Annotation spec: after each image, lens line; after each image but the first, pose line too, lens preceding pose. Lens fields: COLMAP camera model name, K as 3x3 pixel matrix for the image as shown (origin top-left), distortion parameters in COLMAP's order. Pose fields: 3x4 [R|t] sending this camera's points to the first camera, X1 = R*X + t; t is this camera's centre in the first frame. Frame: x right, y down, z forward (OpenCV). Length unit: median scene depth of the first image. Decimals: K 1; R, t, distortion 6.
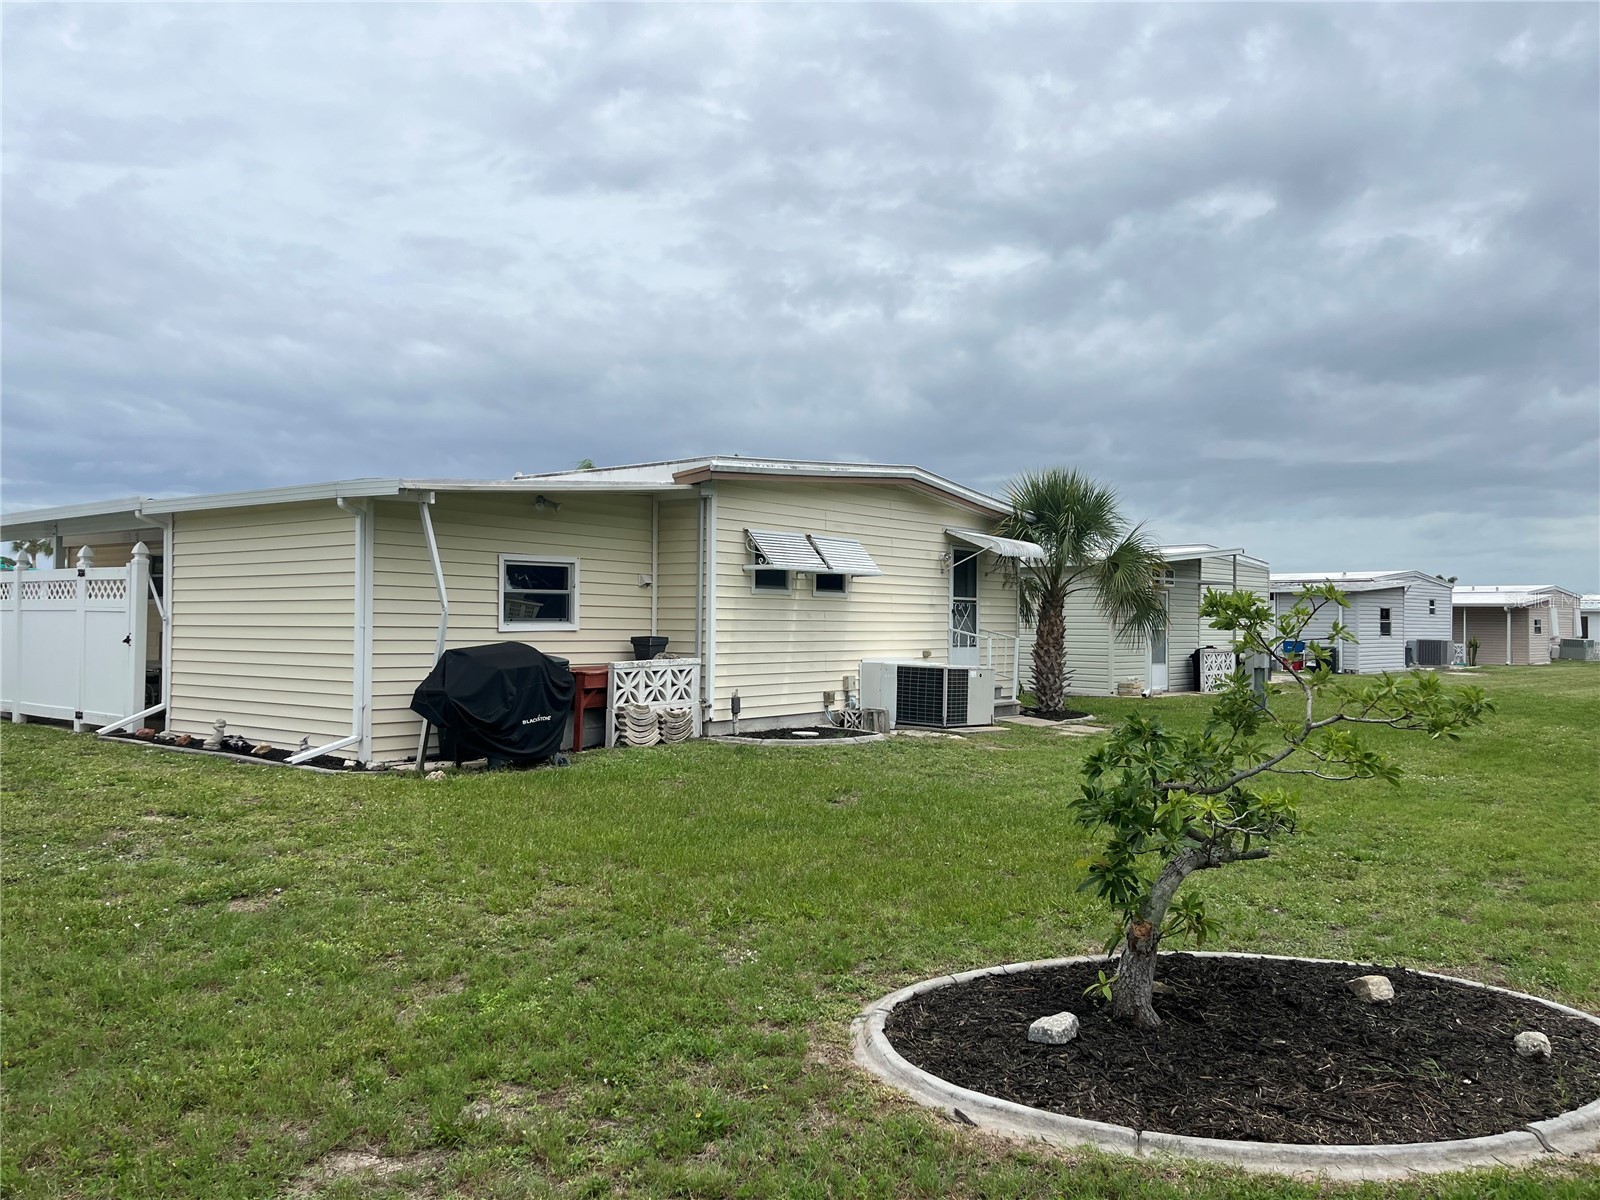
lens RADIAL K [[1219.0, 0, 800.0], [0, 1219.0, 600.0], [0, 0, 1]] dist [0.125528, -0.143417]
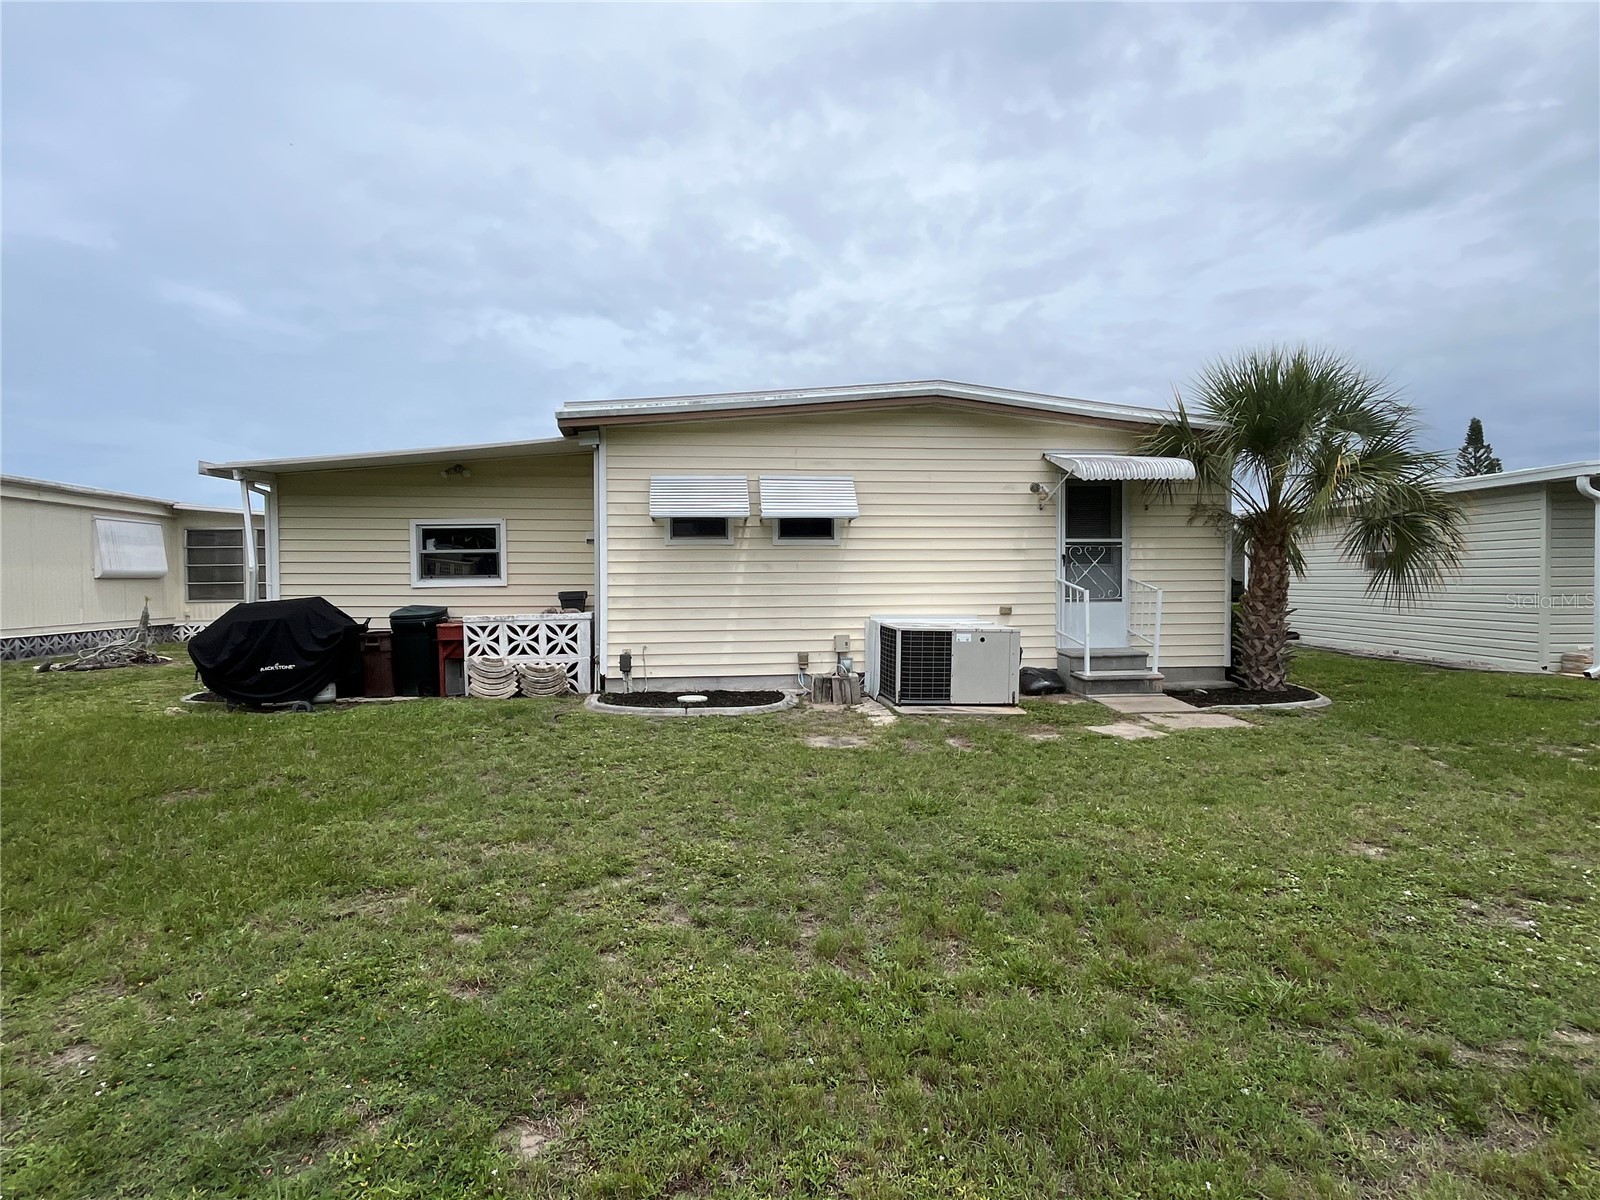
lens RADIAL K [[839.9, 0, 800.0], [0, 839.9, 600.0], [0, 0, 1]] dist [-0.009681, 0.001377]
pose [[0.701461, 0.002031, -0.712705, 0.394200], [0.026604, 0.999224, 0.029032, 0.016756], [0.712211, -0.039326, 0.700863, 0.494769]]
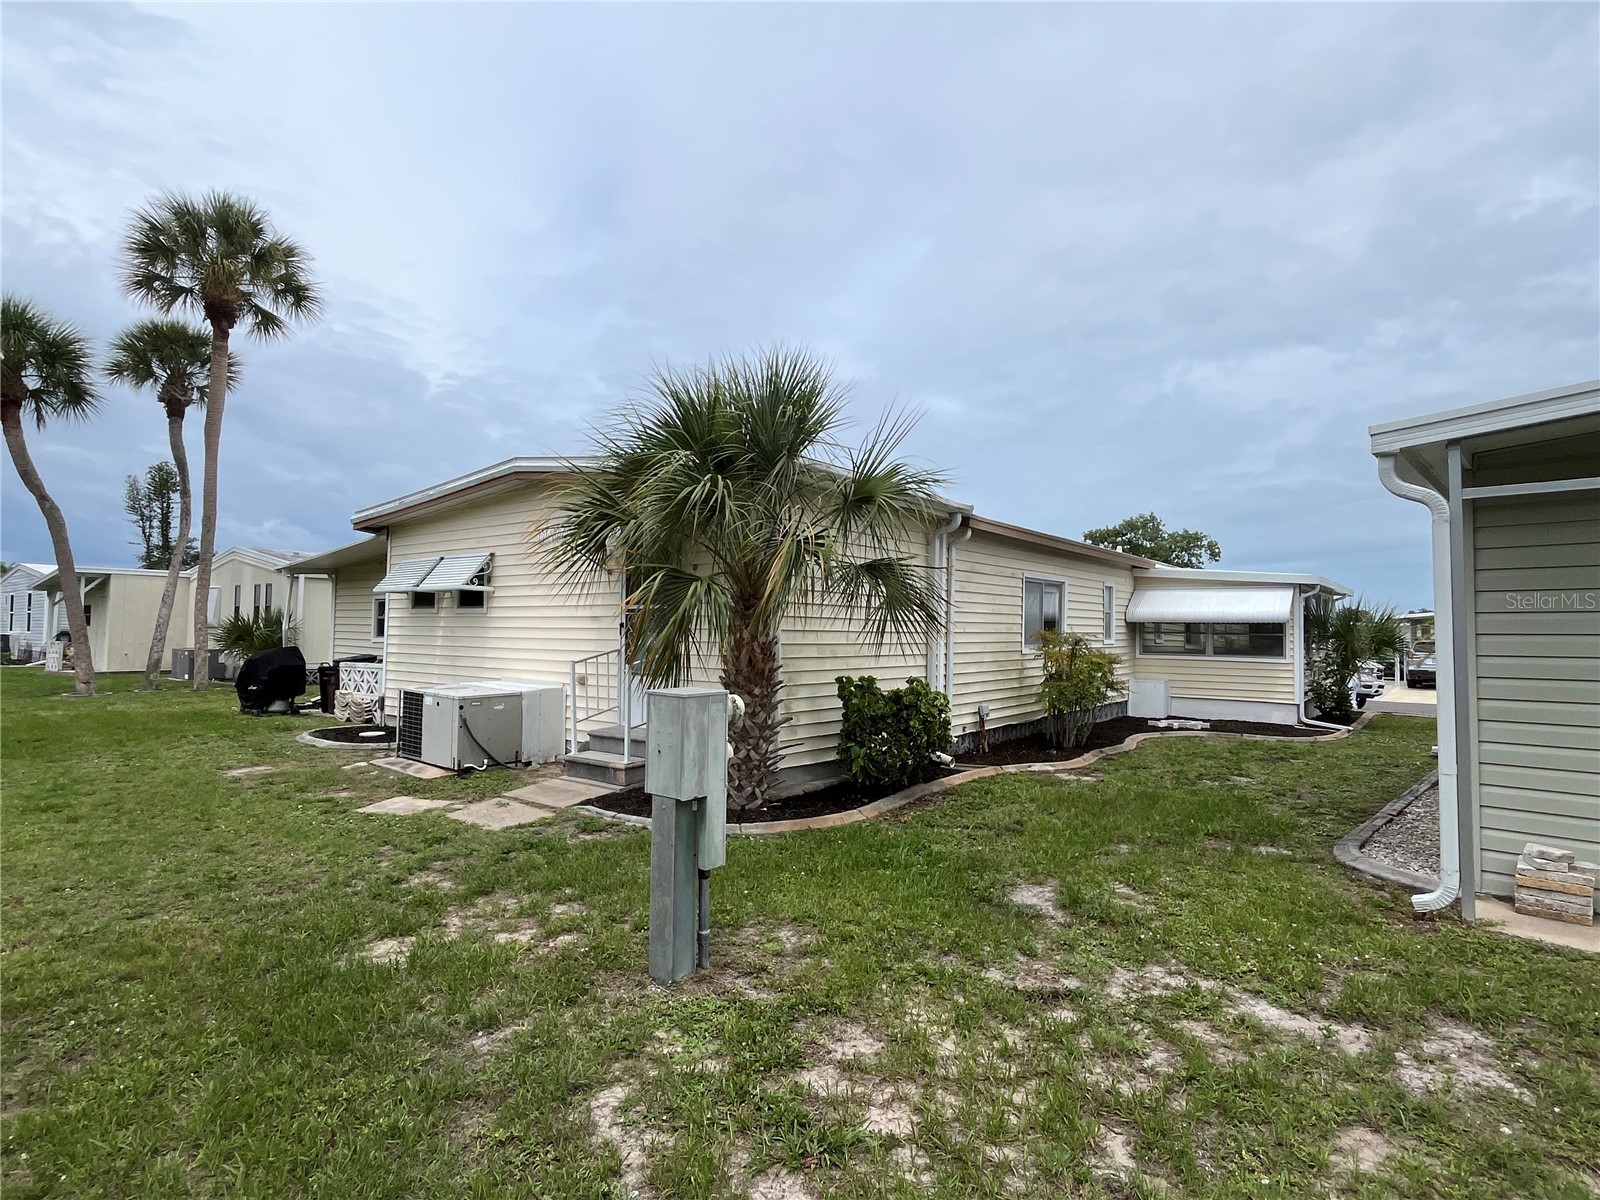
lens RADIAL K [[839.9, 0, 800.0], [0, 839.9, 600.0], [0, 0, 1]] dist [-0.009681, 0.001377]
pose [[-0.014265, -0.050582, -0.998618, 0.618412], [0.005051, 0.998703, -0.050658, 0.020248], [0.999885, -0.005766, -0.013991, 1.111933]]
